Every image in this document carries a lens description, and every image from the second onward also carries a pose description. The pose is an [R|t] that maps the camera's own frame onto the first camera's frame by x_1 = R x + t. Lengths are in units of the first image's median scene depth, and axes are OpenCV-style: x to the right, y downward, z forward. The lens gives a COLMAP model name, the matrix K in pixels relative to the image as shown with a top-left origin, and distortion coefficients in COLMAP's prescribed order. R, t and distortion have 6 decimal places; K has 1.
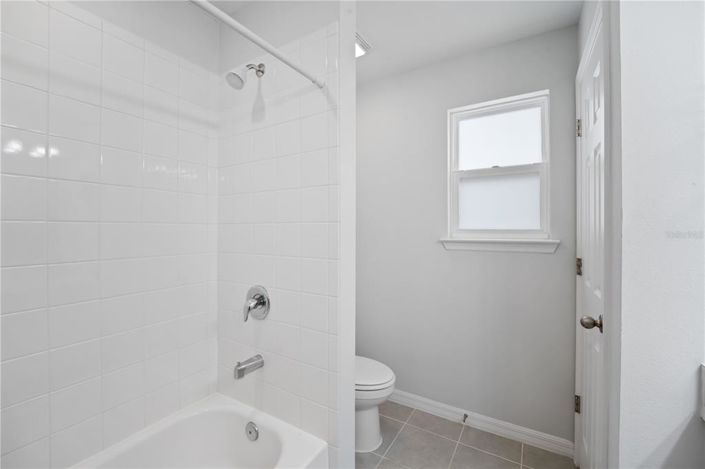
lens RADIAL K [[286.1, 0, 352.7], [0, 286.1, 229.6], [0, 0, 1]] dist [-0.003887, -0.000351]
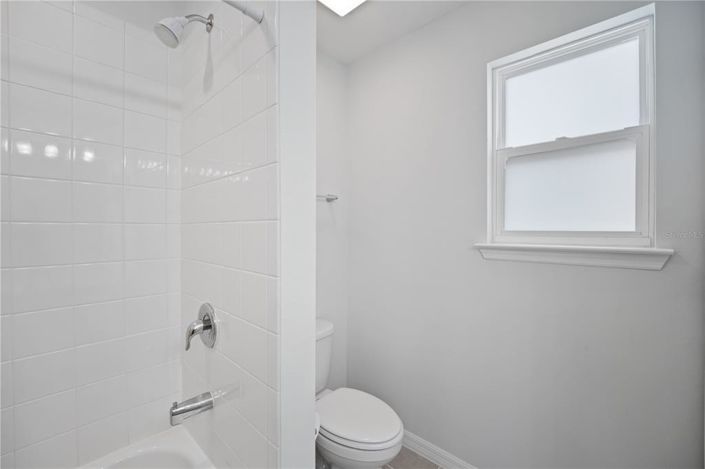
lens RADIAL K [[287.2, 0, 352.5], [0, 287.2, 234.5], [0, 0, 1]] dist [-0.012246, -0.000018]
pose [[0.979518, 0.004270, -0.201310, 0.170116], [-0.001707, 0.999915, 0.012903, -0.000758], [0.201348, -0.012295, 0.979443, 0.264185]]
